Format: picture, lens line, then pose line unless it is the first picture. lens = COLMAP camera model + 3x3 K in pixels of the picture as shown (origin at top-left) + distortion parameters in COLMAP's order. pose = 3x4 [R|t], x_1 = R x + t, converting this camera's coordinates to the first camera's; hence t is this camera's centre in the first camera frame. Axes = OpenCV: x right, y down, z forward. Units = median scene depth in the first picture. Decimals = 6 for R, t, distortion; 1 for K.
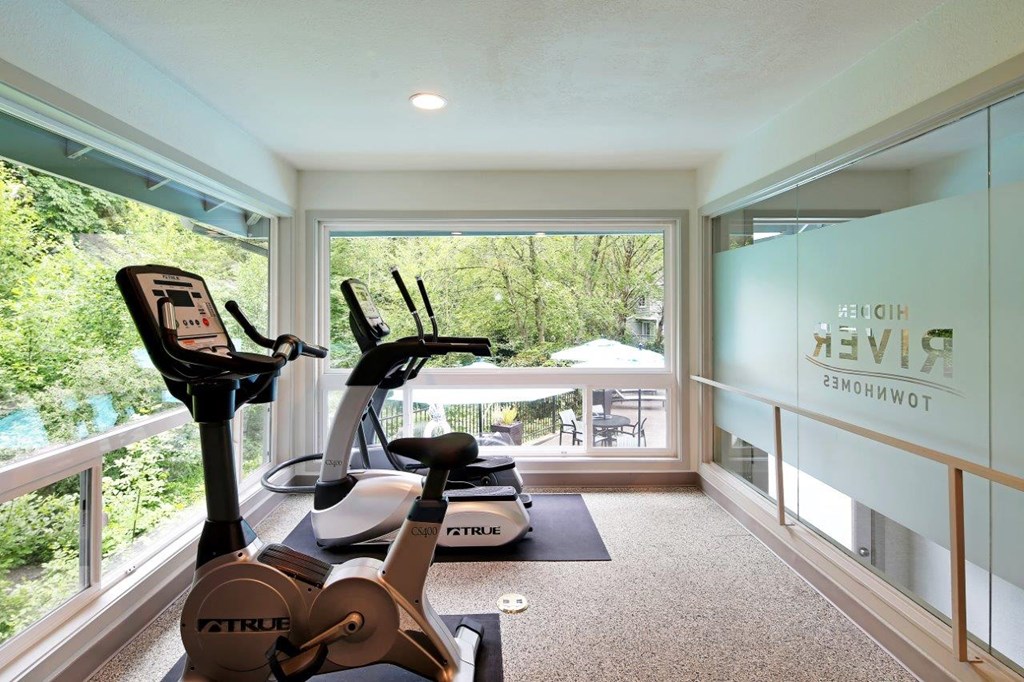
lens RADIAL K [[506.5, 0, 509.4], [0, 506.5, 310.7], [0, 0, 1]] dist [-0.000016, -0.000933]
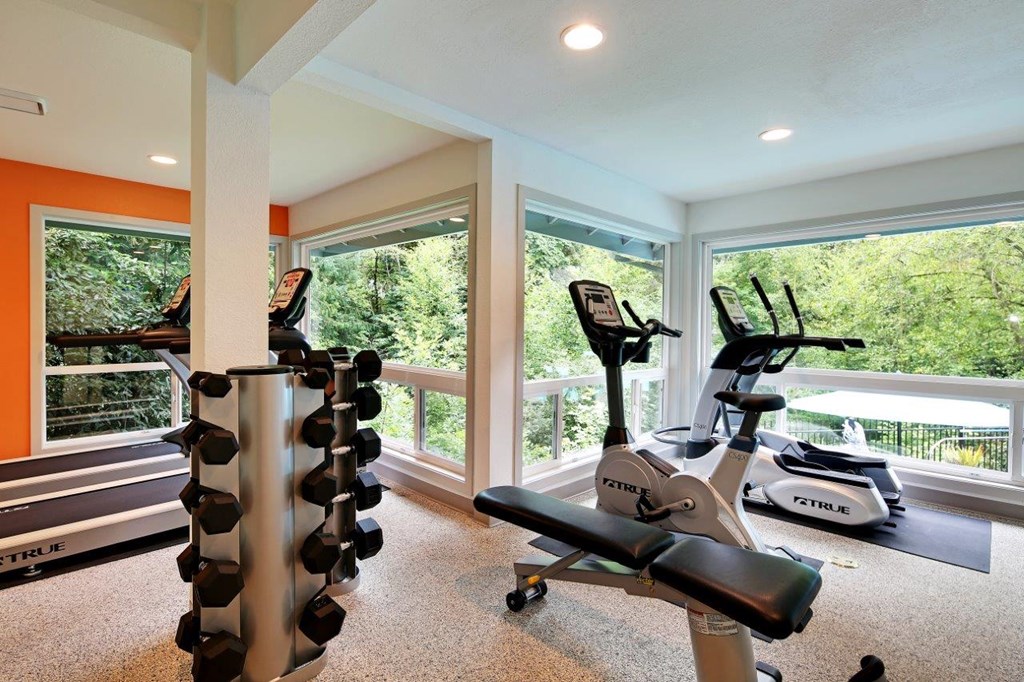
lens RADIAL K [[491.8, 0, 512.0], [0, 491.8, 341.0], [0, 0, 1]] dist [0.002684, 0.000261]
pose [[0.706125, 0.025067, -0.707643, 0.215460], [-0.006519, 0.999561, 0.028903, 0.045586], [0.708057, -0.015796, 0.705979, -0.257375]]
